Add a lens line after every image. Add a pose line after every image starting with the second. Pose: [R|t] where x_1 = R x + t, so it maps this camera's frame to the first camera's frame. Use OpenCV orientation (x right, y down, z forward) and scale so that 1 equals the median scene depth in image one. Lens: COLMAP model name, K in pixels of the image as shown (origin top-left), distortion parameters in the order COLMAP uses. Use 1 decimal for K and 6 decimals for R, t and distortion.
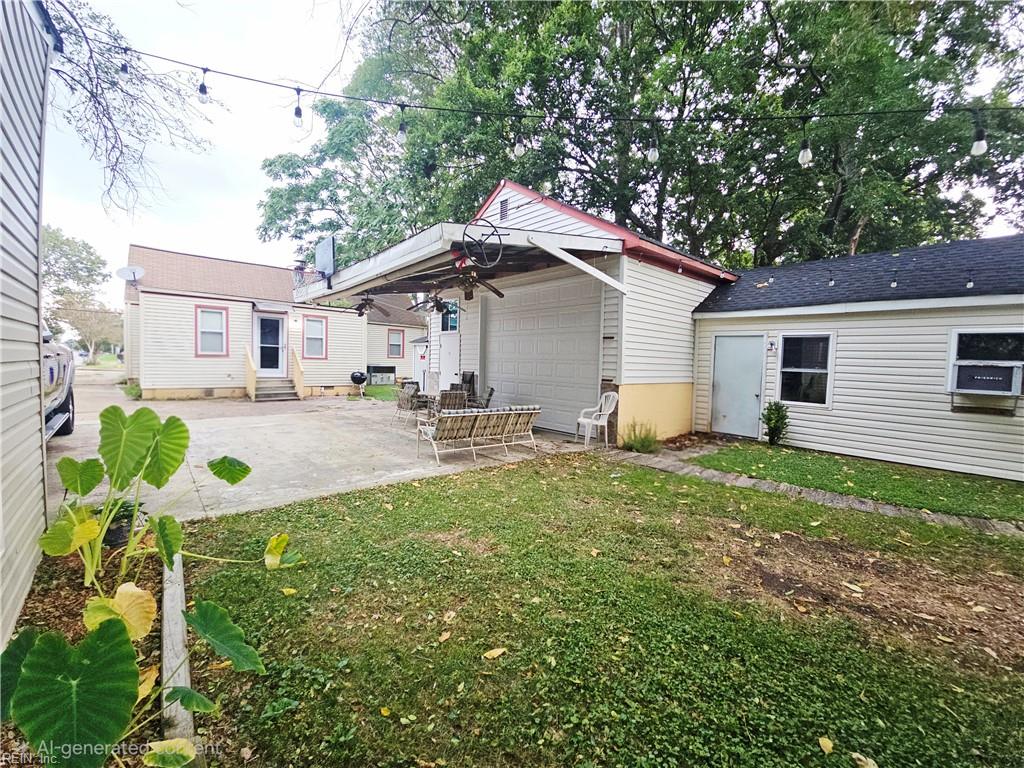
lens RADIAL K [[417.8, 0, 515.0], [0, 417.8, 377.7], [0, 0, 1]] dist [0.000220, 0.000136]
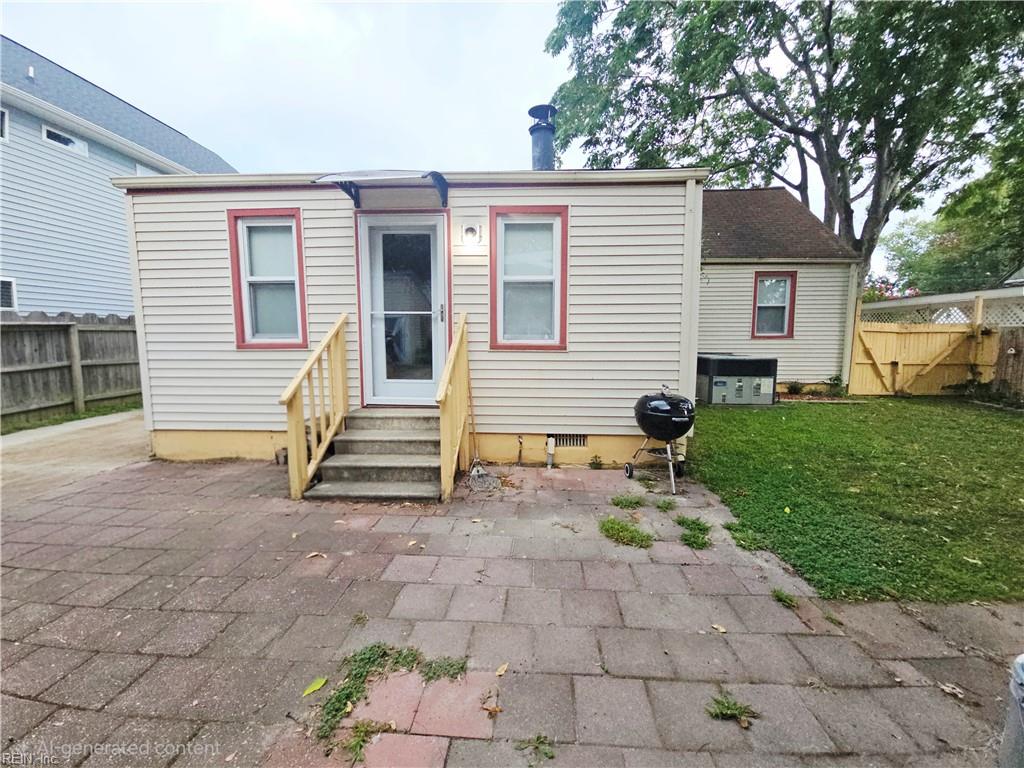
lens RADIAL K [[417.8, 0, 515.0], [0, 417.8, 377.7], [0, 0, 1]] dist [0.000220, 0.000136]
pose [[0.715394, 0.041734, -0.697474, -0.264425], [-0.009425, 0.998700, 0.050090, -0.039350], [0.698658, -0.029260, 0.714857, 0.766682]]
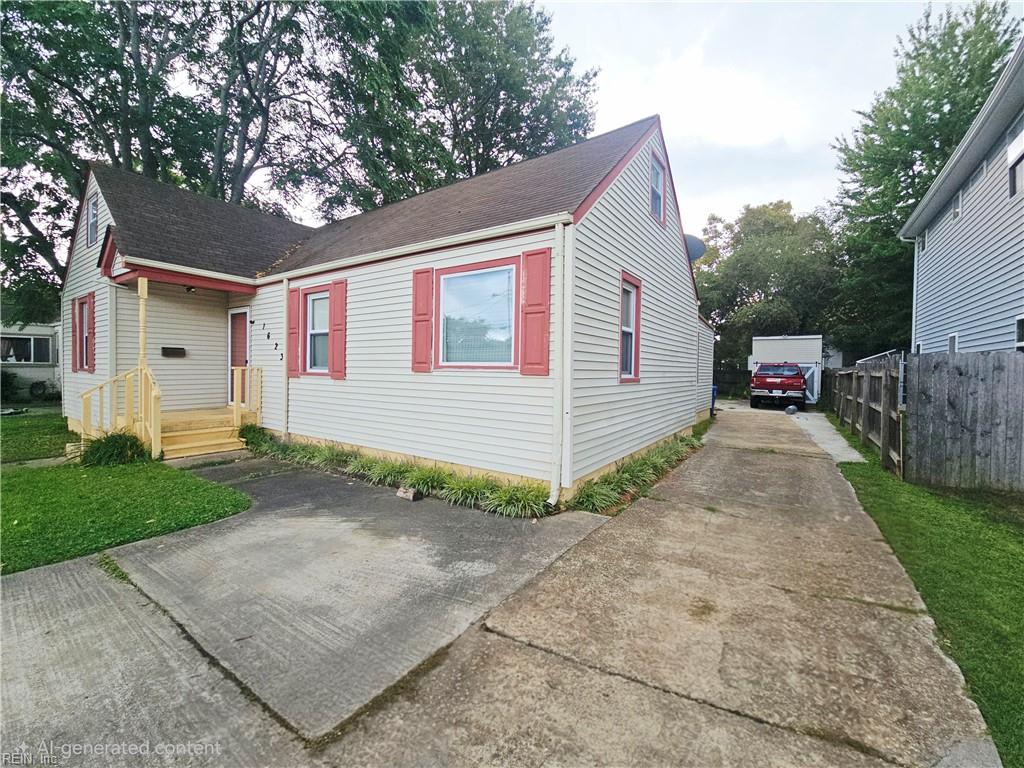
lens RADIAL K [[417.8, 0, 515.0], [0, 417.8, 377.7], [0, 0, 1]] dist [0.000220, 0.000136]
pose [[0.219719, 0.021175, -0.975333, -0.082275], [-0.037976, 0.999192, 0.013138, -0.057837], [0.974824, 0.034153, 0.220346, 0.992231]]
